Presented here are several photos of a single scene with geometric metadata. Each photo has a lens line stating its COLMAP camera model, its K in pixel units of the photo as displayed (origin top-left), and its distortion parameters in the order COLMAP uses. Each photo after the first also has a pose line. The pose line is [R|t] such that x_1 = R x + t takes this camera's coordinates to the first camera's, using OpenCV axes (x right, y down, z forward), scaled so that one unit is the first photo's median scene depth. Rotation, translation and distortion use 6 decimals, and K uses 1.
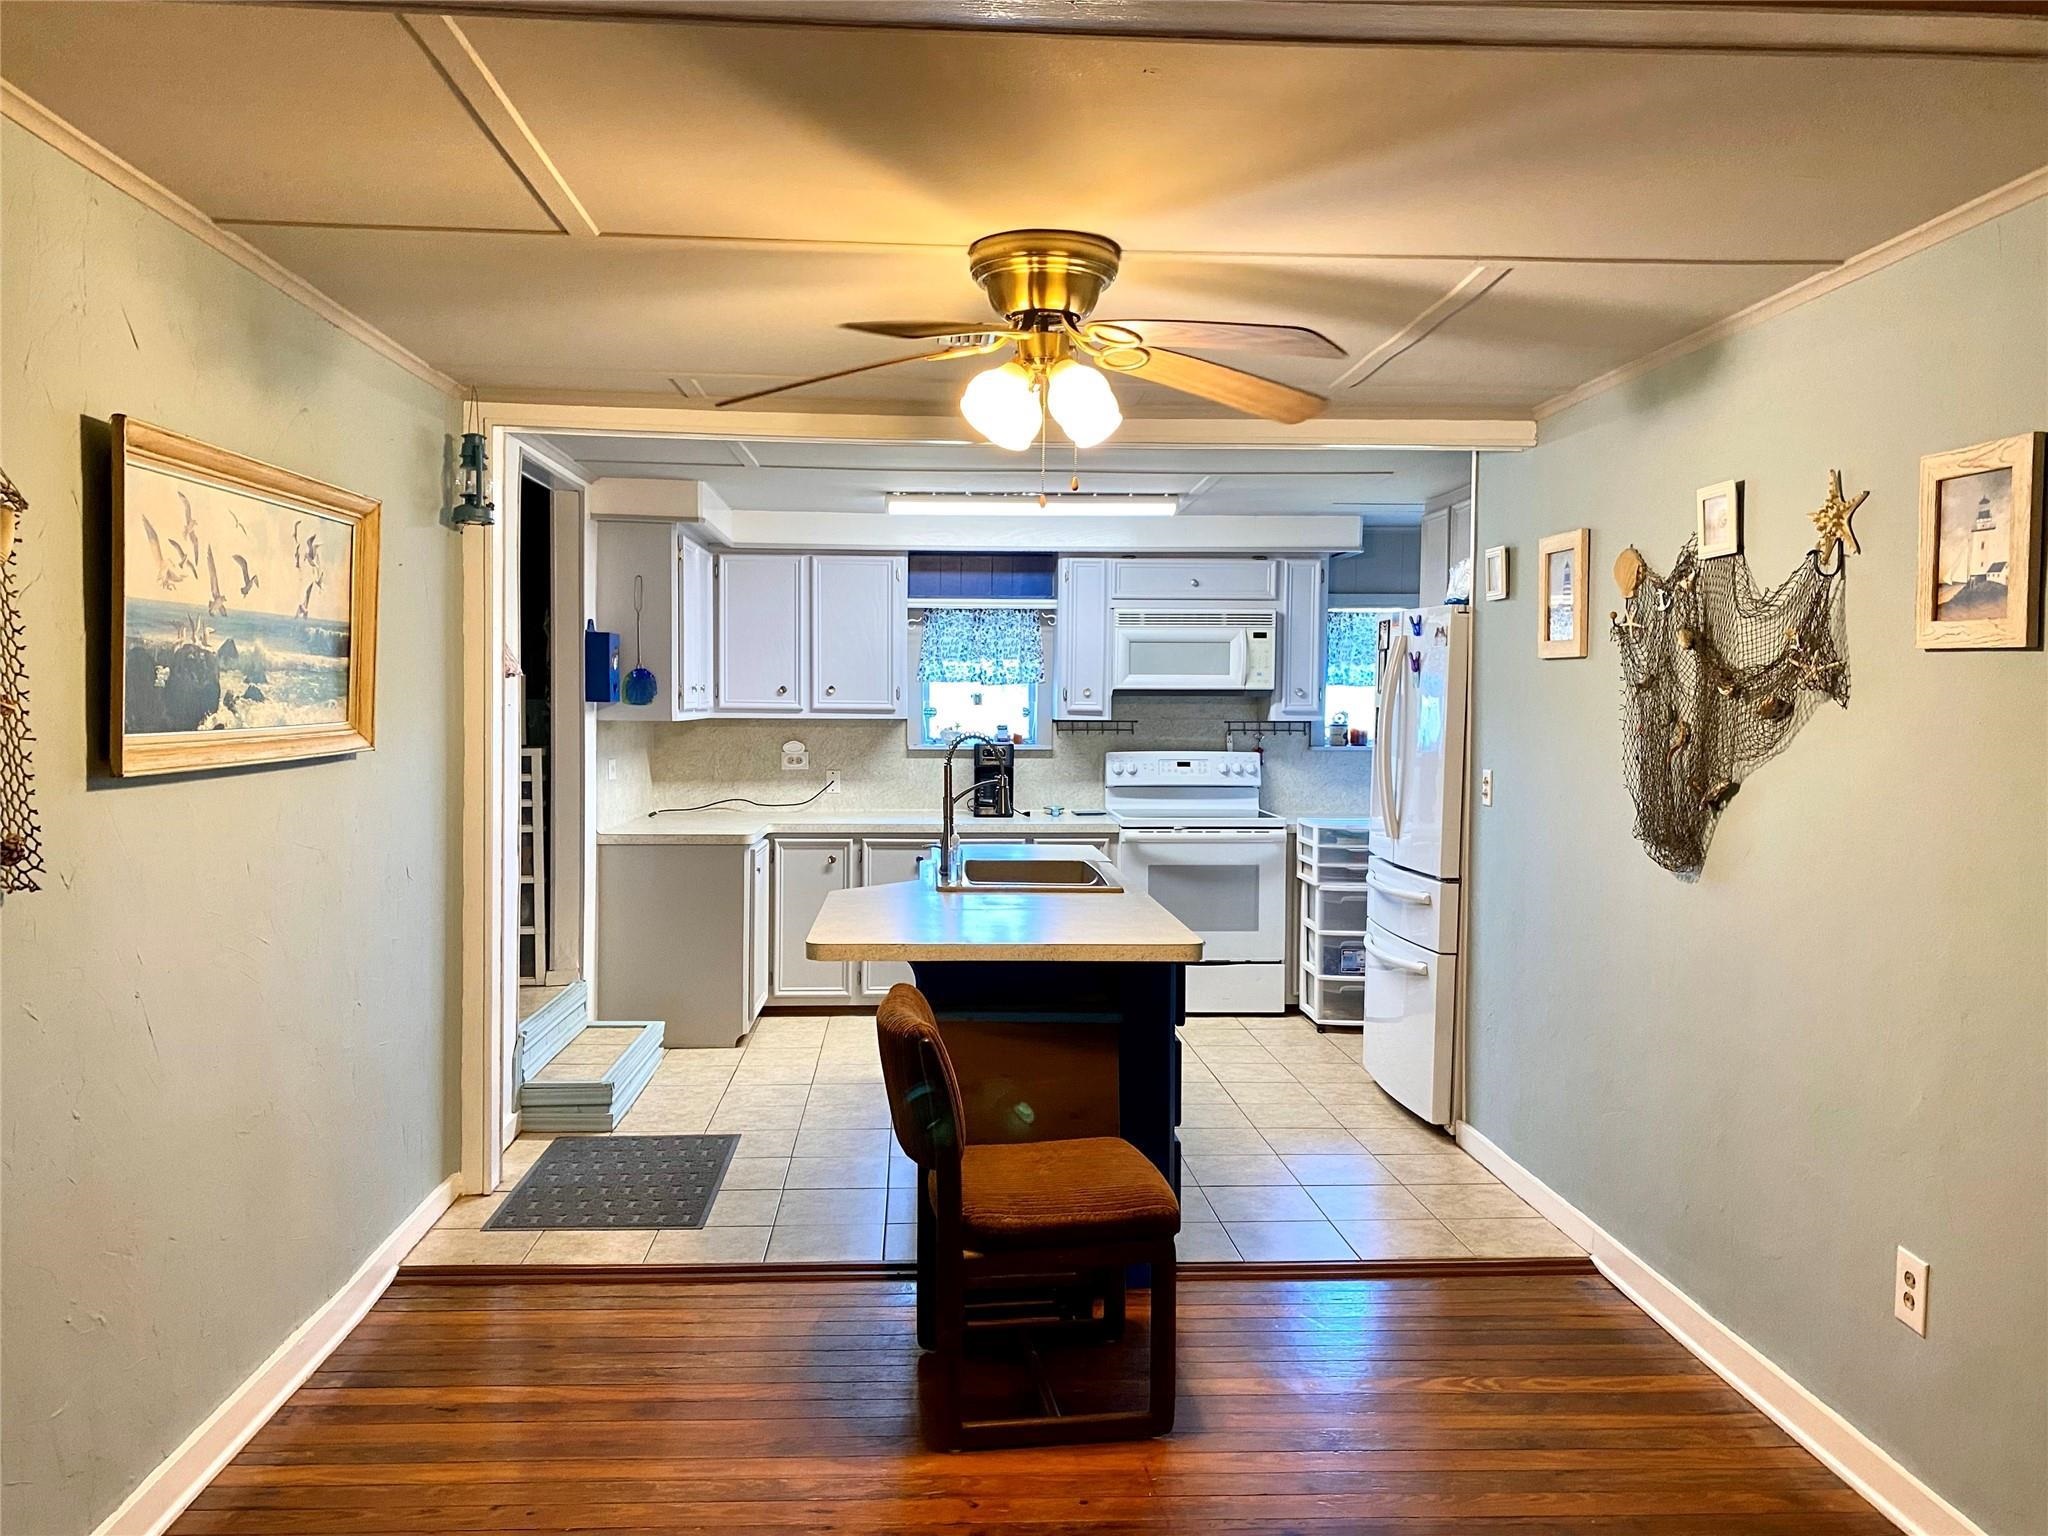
lens RADIAL K [[1581.2, 0, 1023.3], [0, 1581.2, 758.7], [0, 0, 1]] dist [0.117369, -0.001849]
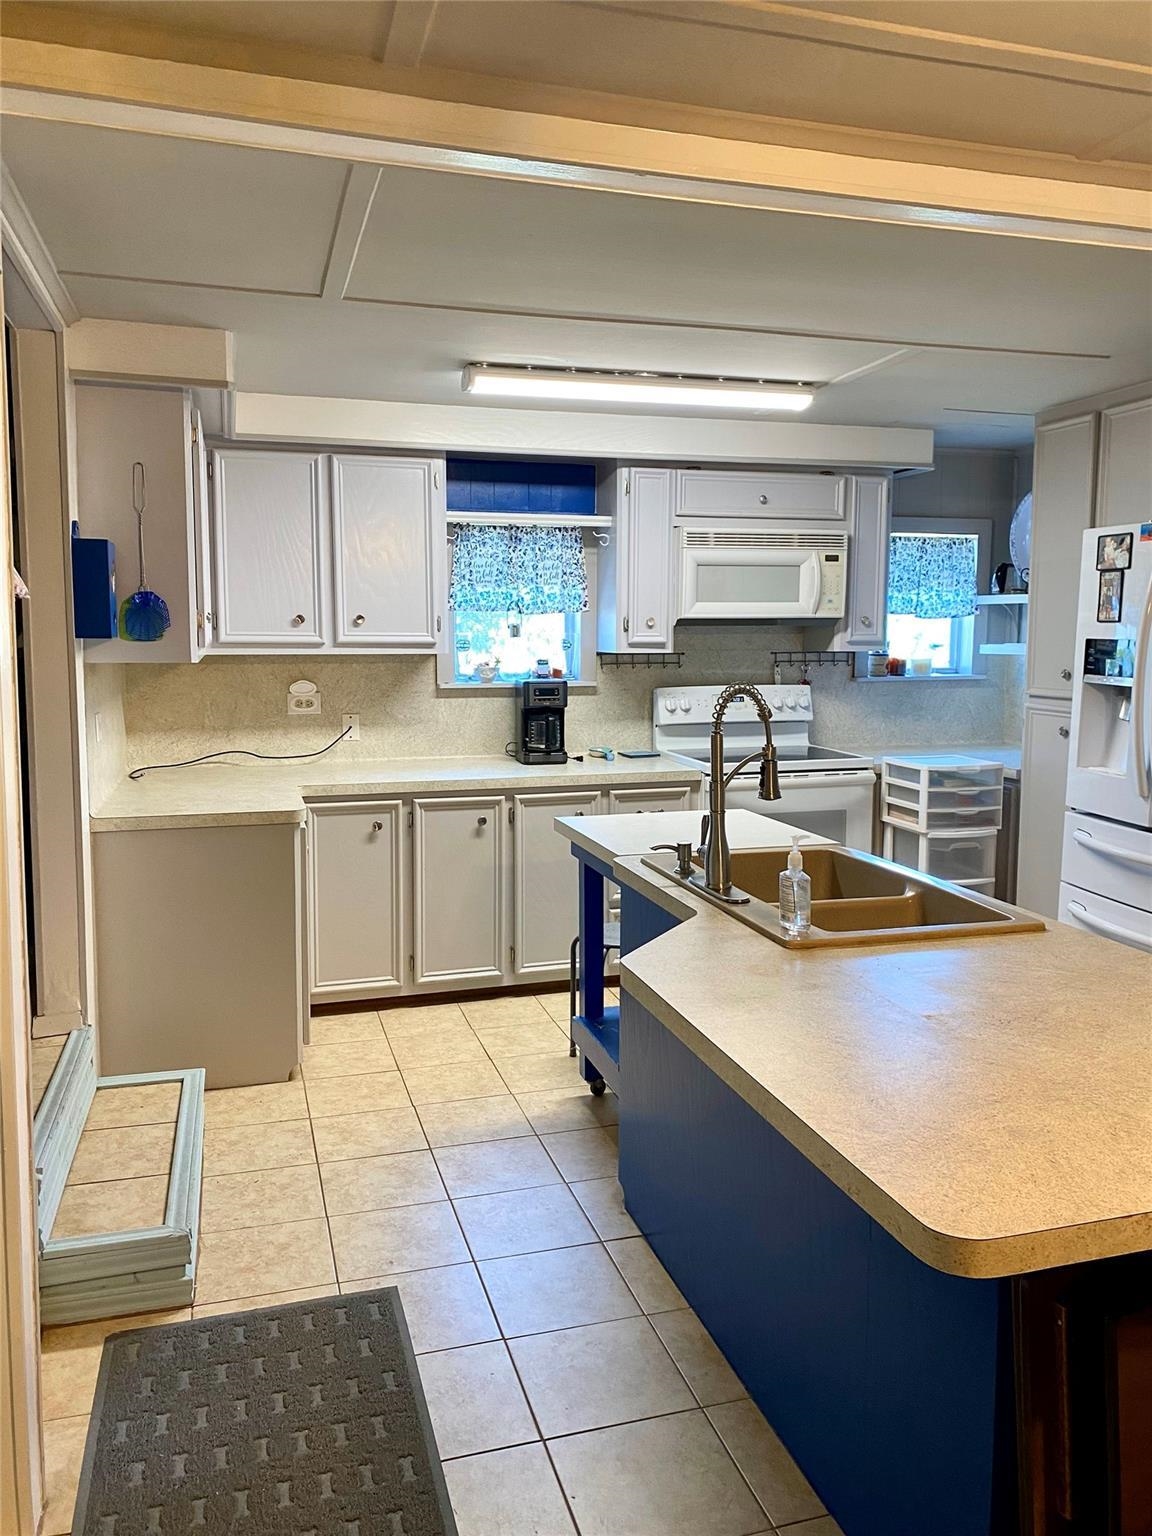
lens RADIAL K [[1148.2, 0, 580.8], [0, 1148.2, 746.4], [0, 0, 1]] dist [0.052077, -0.005798]
pose [[0.970567, -0.029556, 0.239012, -0.153382], [0.013385, 0.997527, 0.069000, -0.017193], [-0.240460, -0.063770, 0.968562, 0.378393]]
